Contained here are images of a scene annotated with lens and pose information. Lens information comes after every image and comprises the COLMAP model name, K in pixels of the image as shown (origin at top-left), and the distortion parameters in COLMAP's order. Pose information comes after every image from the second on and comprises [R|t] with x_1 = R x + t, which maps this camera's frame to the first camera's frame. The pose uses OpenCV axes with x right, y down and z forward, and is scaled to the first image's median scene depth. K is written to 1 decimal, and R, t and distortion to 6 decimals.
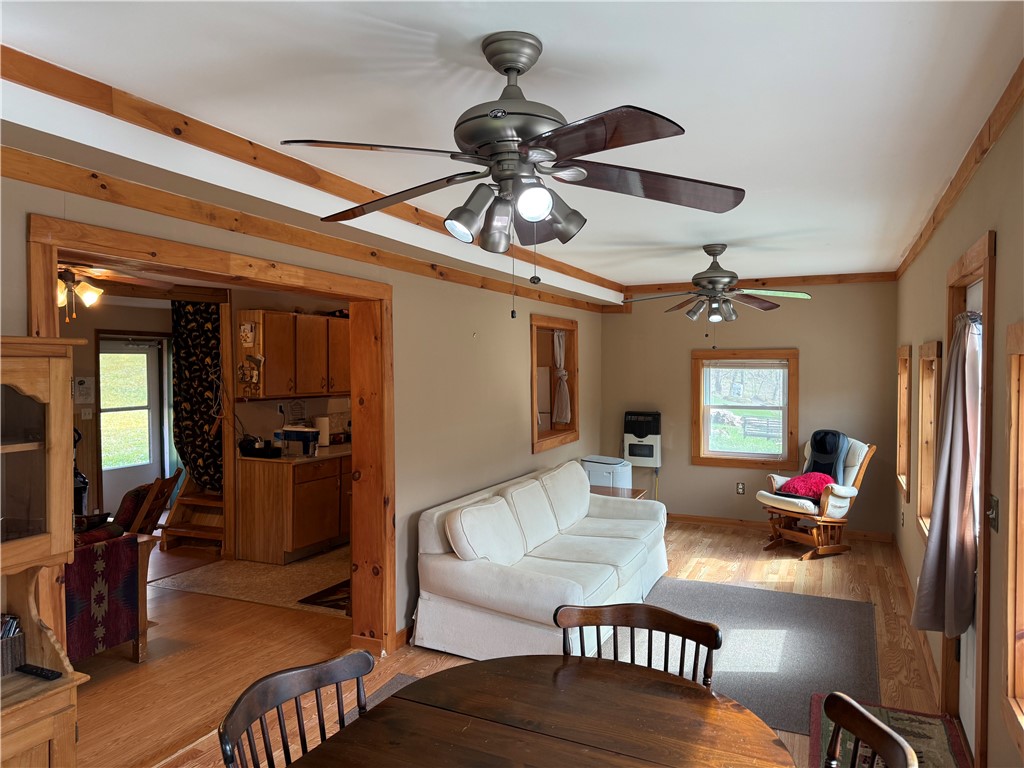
lens RADIAL K [[718.8, 0, 491.8], [0, 718.8, 382.5], [0, 0, 1]] dist [0.072020, -0.143157]
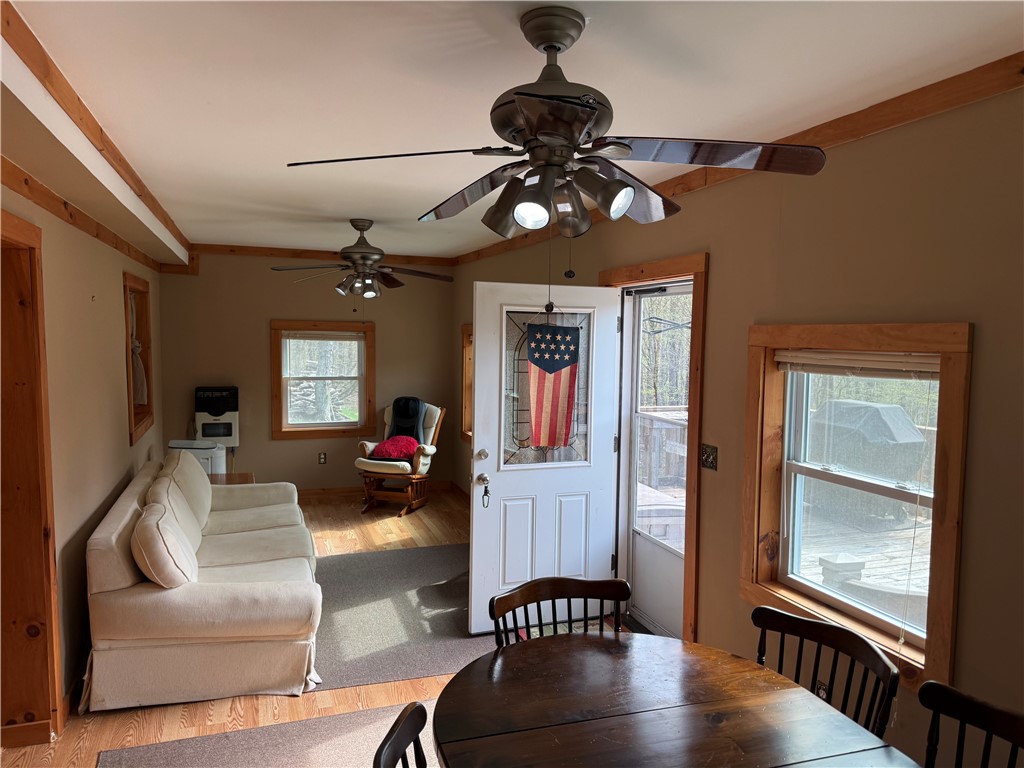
lens RADIAL K [[725.9, 0, 512.0], [0, 725.9, 384.0], [0, 0, 1]] dist [0.079200, -0.095395]
pose [[0.696481, -0.040480, 0.716433, -0.235709], [0.001744, 0.998500, 0.054722, -0.015546], [-0.717573, -0.036863, 0.695507, 0.117543]]
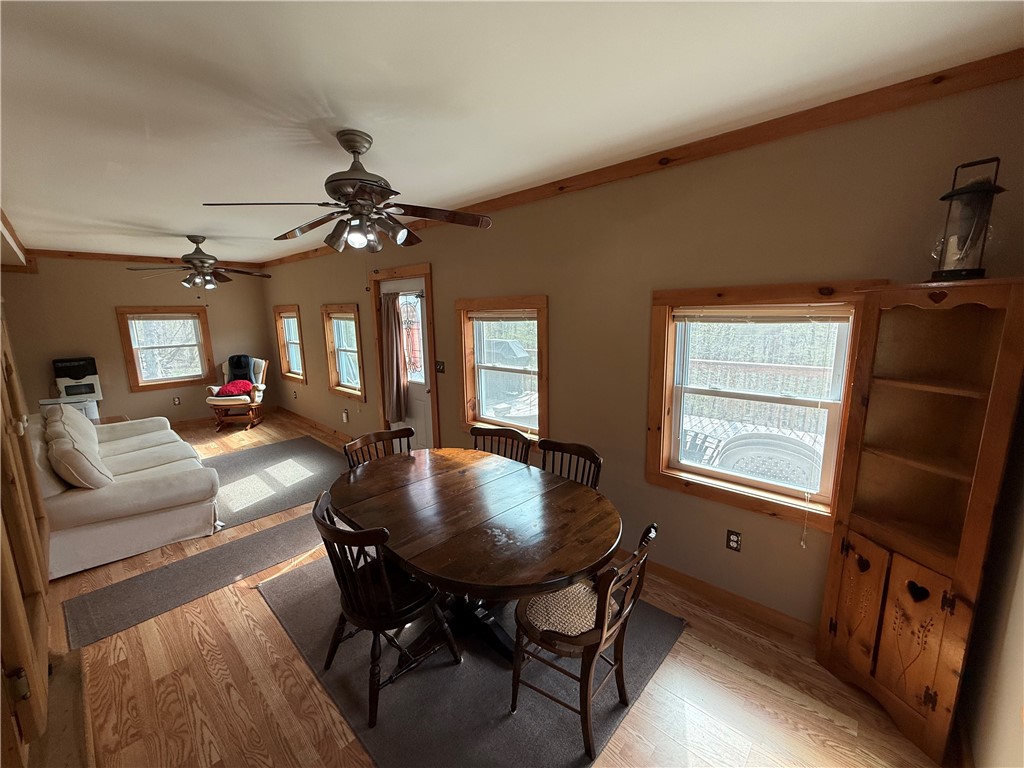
lens RADIAL K [[417.0, 0, 512.0], [0, 417.0, 384.0], [0, 0, 1]] dist [0.000235, -0.000226]
pose [[0.282993, -0.173170, 0.943359, -0.312866], [0.040745, 0.984848, 0.168563, -0.006604], [-0.958256, -0.009265, 0.285761, 0.106460]]
